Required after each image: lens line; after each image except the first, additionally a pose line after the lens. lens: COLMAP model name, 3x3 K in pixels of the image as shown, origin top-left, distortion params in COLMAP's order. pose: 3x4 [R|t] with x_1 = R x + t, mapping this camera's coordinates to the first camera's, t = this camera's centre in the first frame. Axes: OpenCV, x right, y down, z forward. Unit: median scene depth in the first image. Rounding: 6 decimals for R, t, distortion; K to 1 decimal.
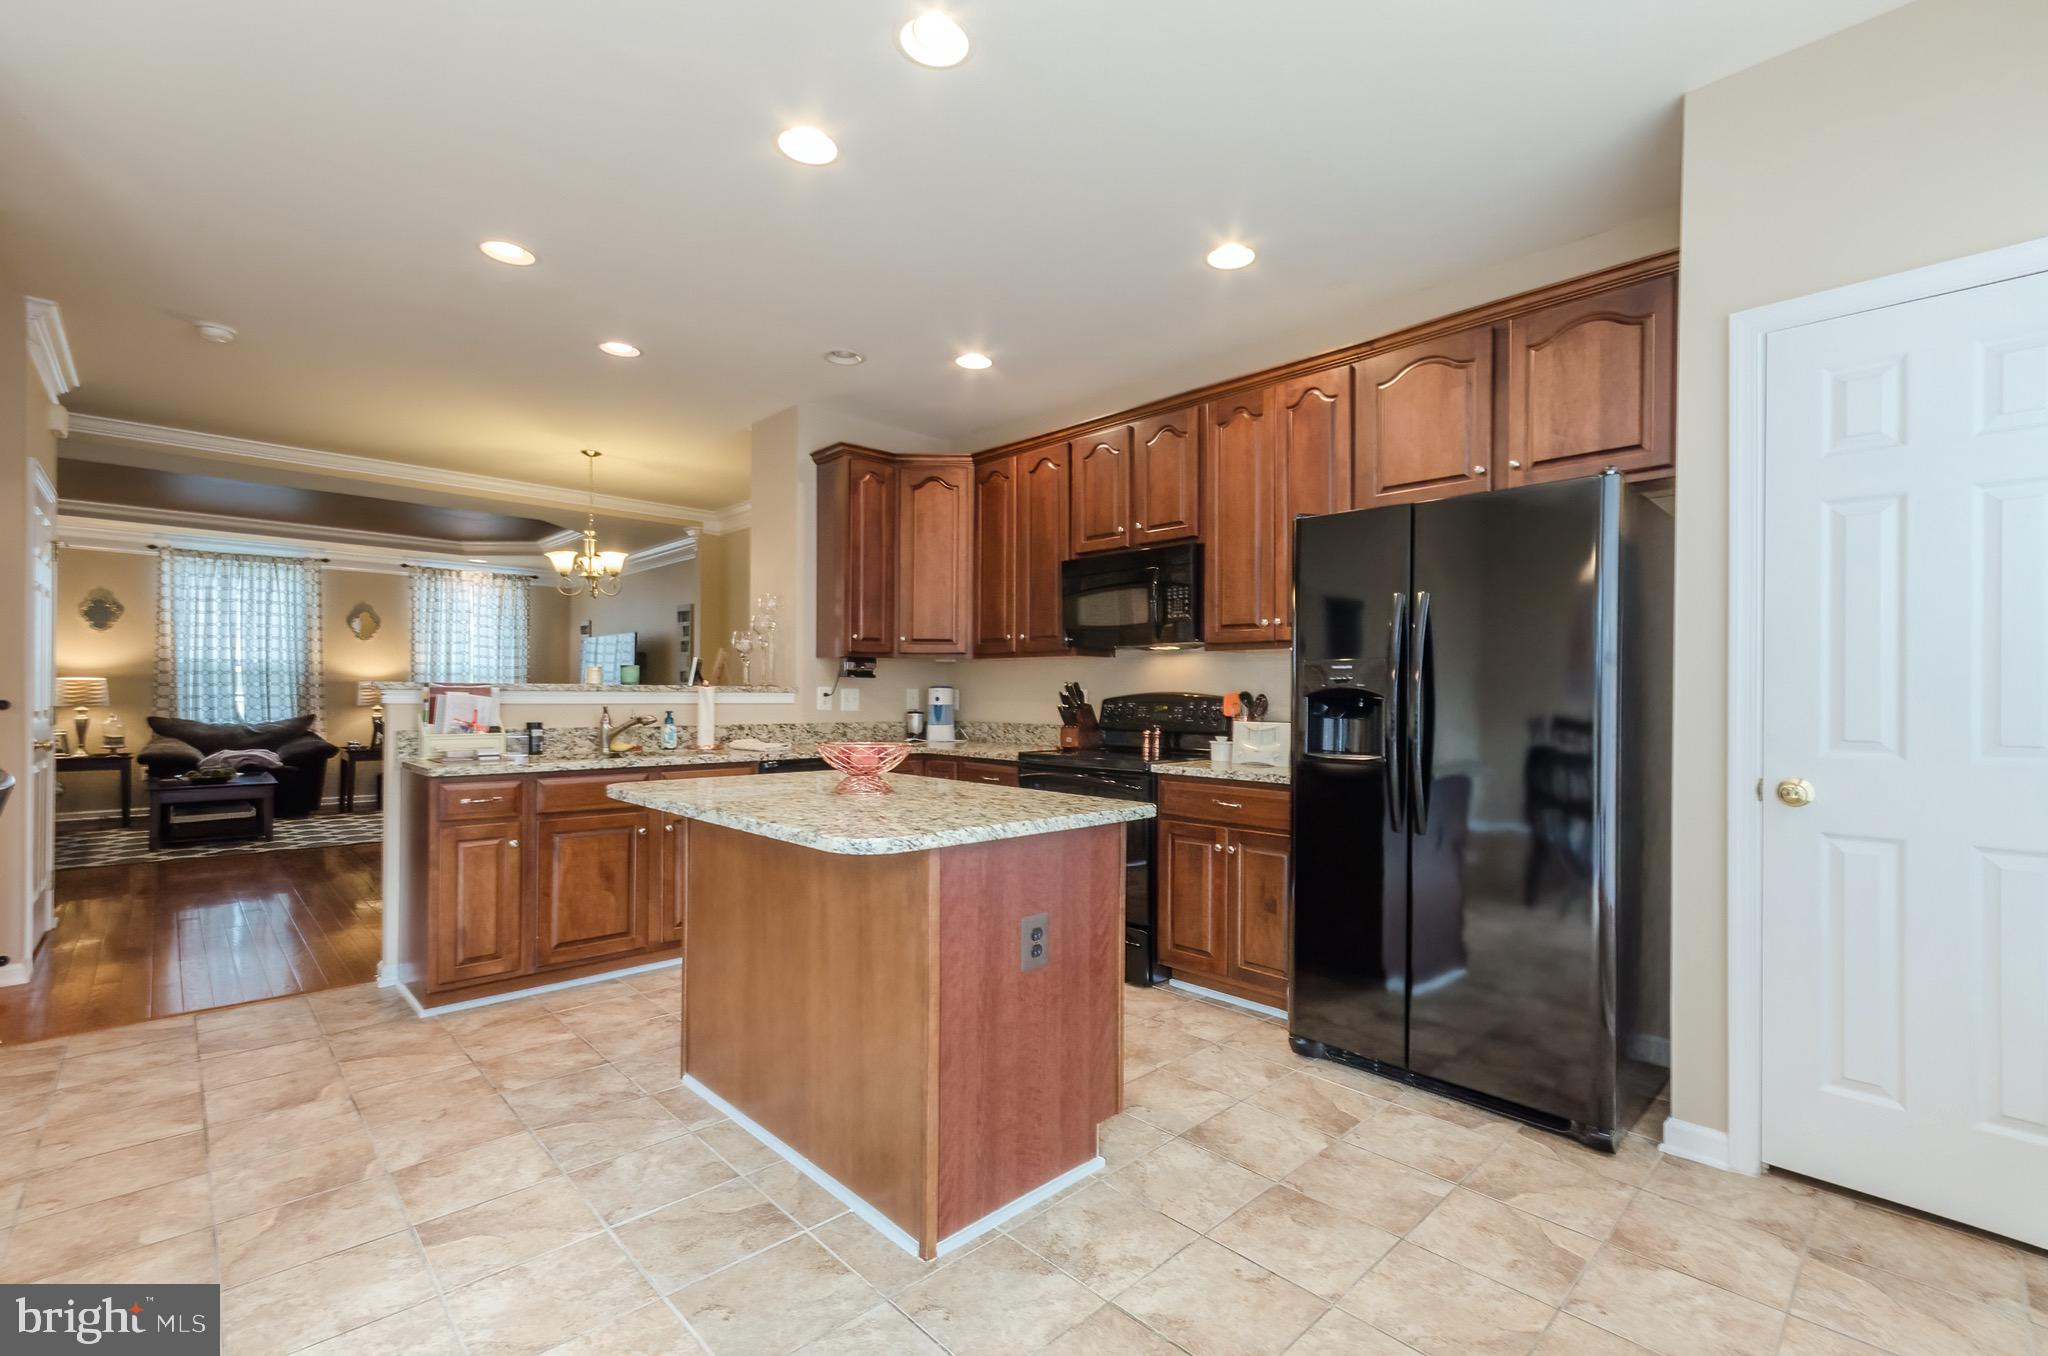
lens RADIAL K [[897.3, 0, 1045.0], [0, 897.3, 685.4], [0, 0, 1]] dist [0.007597, 0.000076]
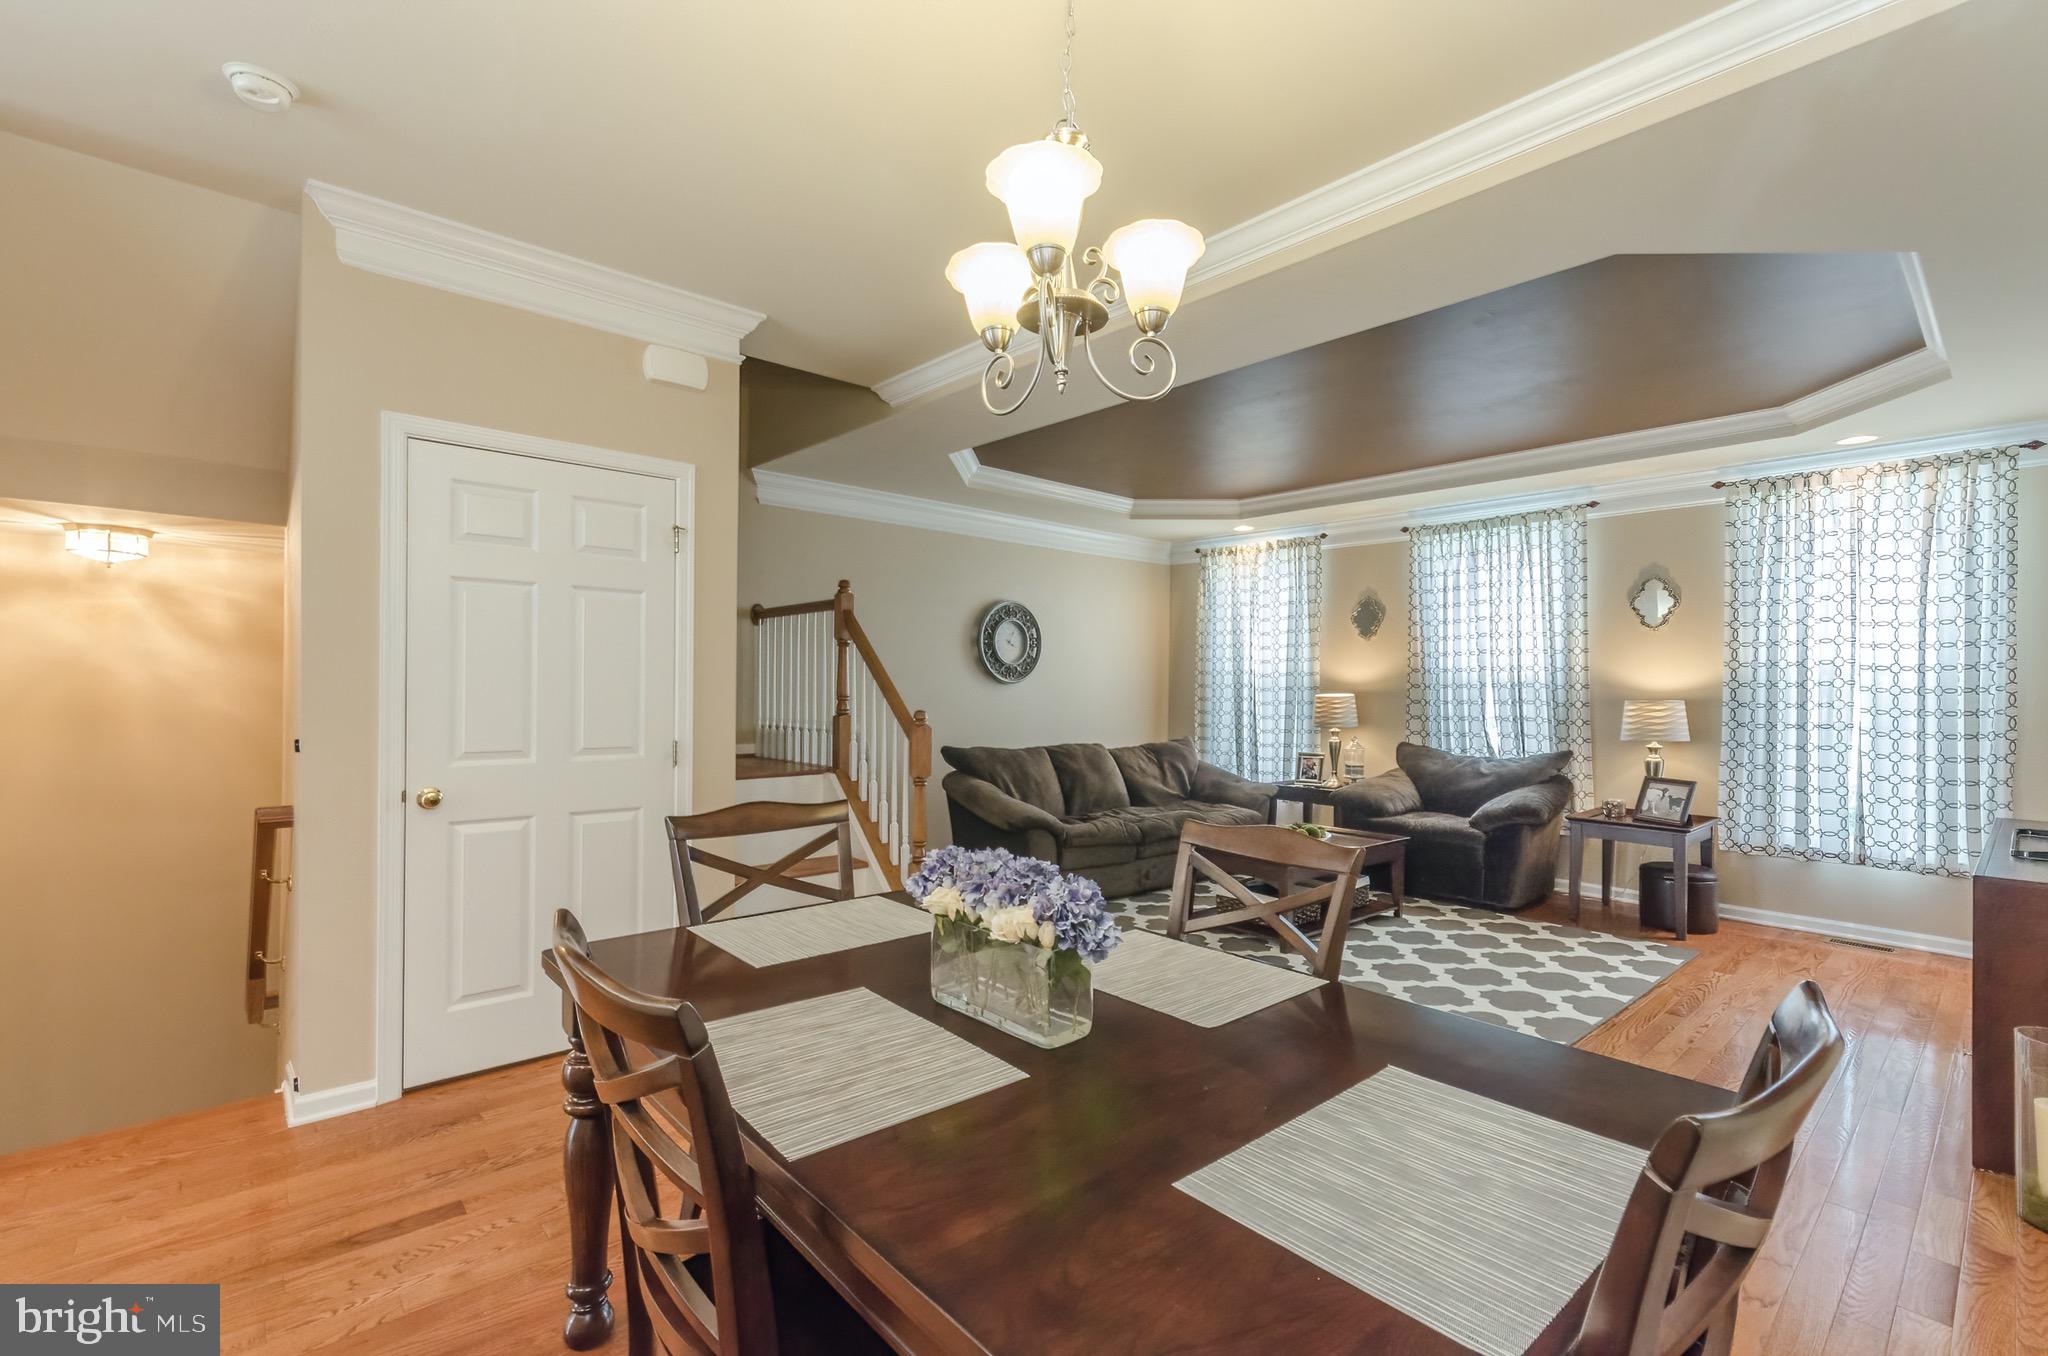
lens RADIAL K [[897.3, 0, 1066.1], [0, 897.3, 690.7], [0, 0, 1]] dist [0.007597, 0.000076]
pose [[-0.022696, -0.000273, -0.999742, -0.358230], [-0.000301, 1.000000, -0.000267, -0.020636], [0.999742, 0.000295, -0.022696, 1.390637]]
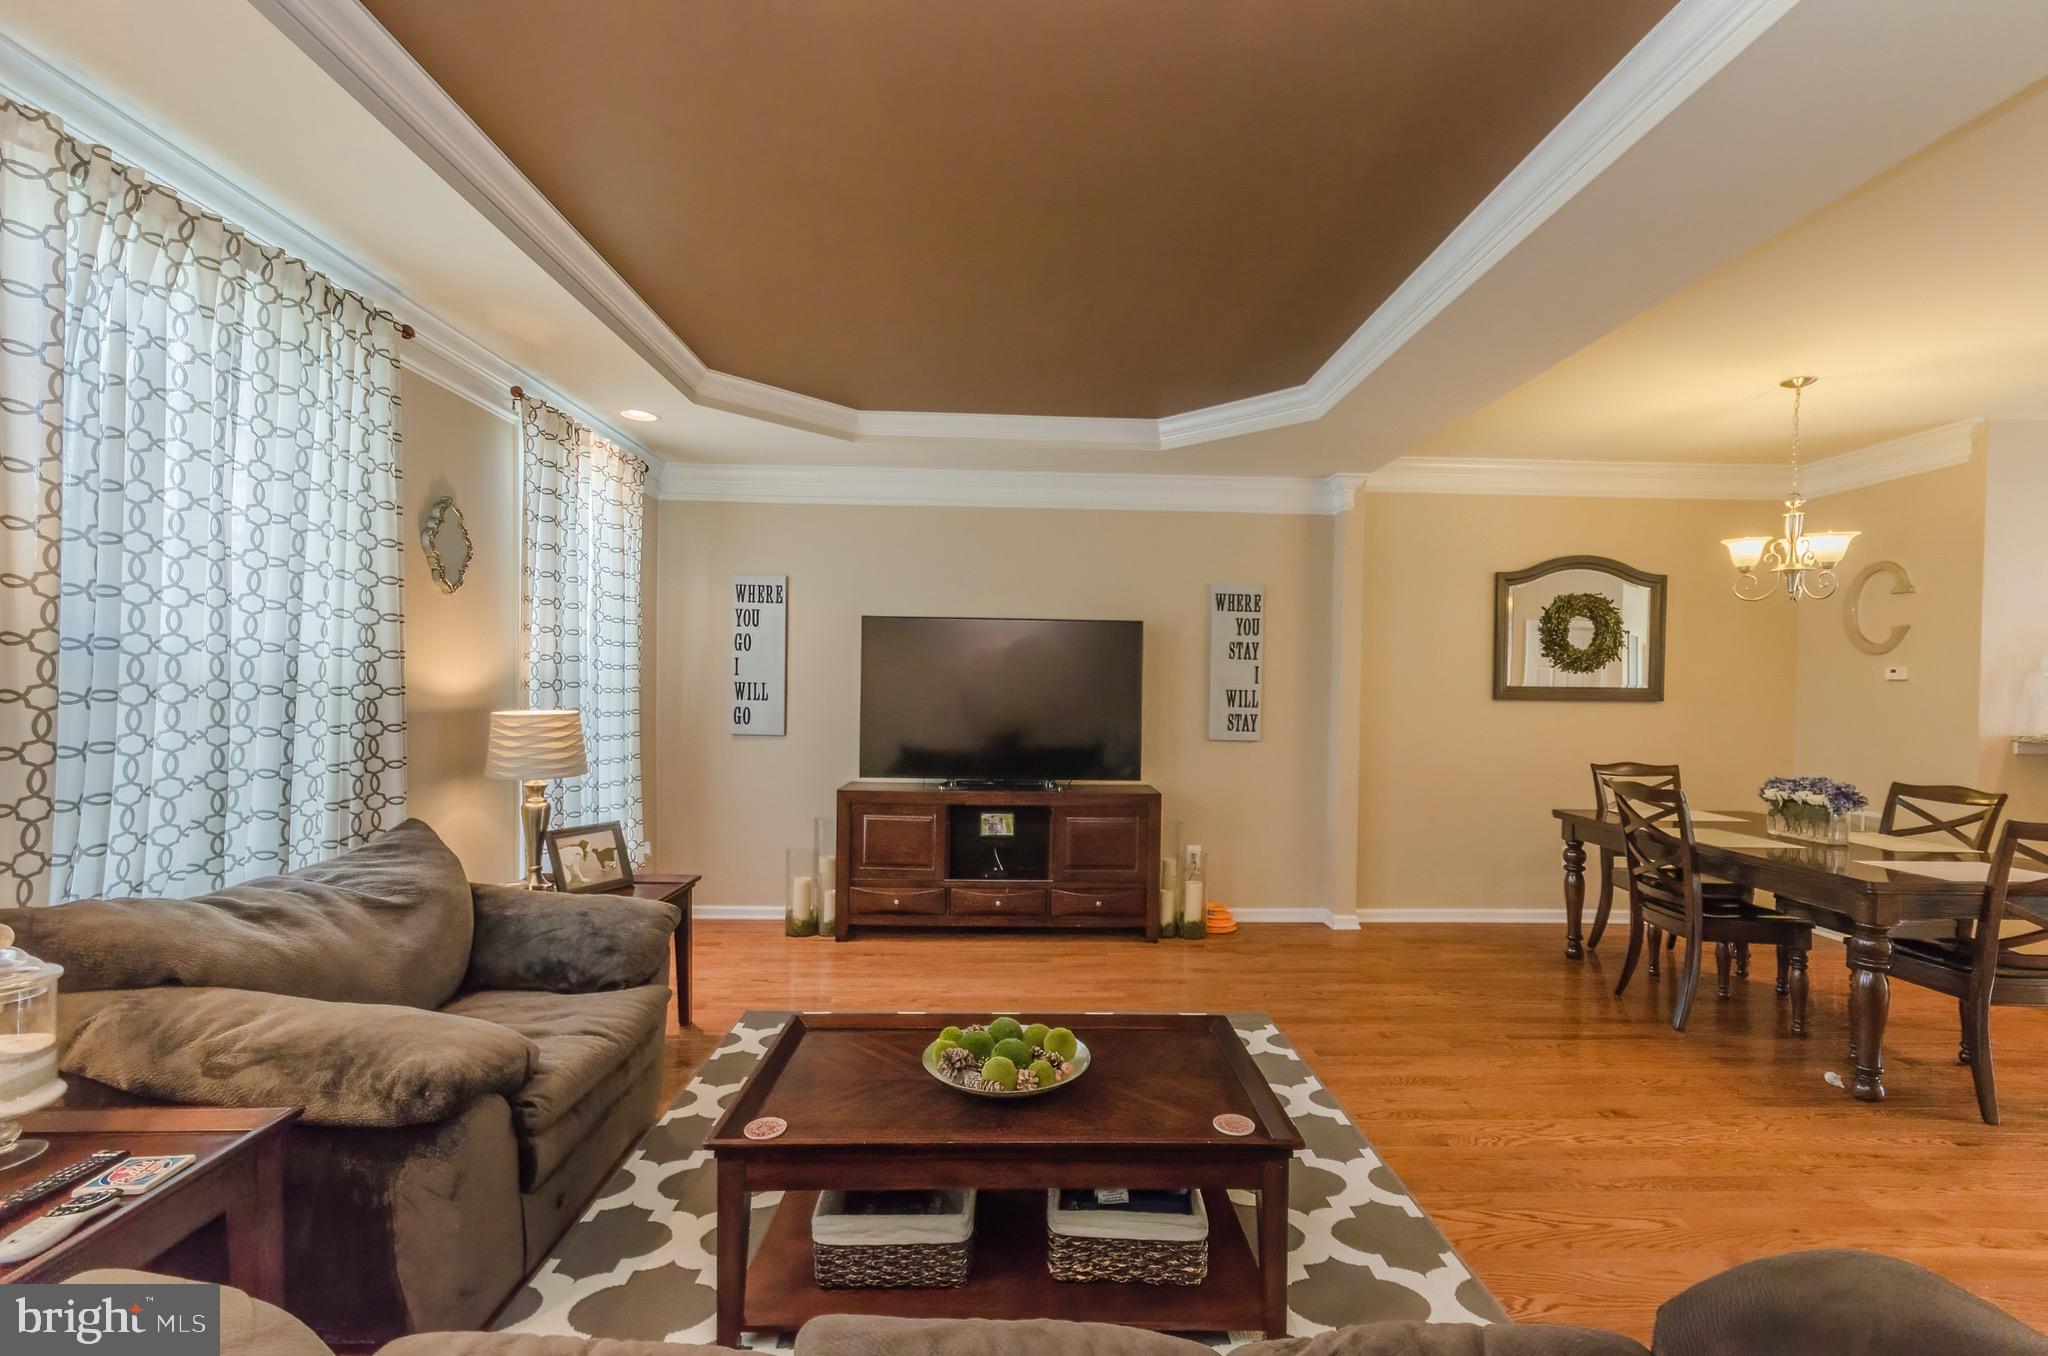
lens RADIAL K [[897.3, 0, 1039.1], [0, 897.3, 698.9], [0, 0, 1]] dist [0.007597, 0.000076]
pose [[0.670961, -0.008175, 0.741448, -1.890909], [-0.016755, 0.999517, 0.026182, -0.046607], [-0.741304, -0.029990, 0.670499, 1.320492]]
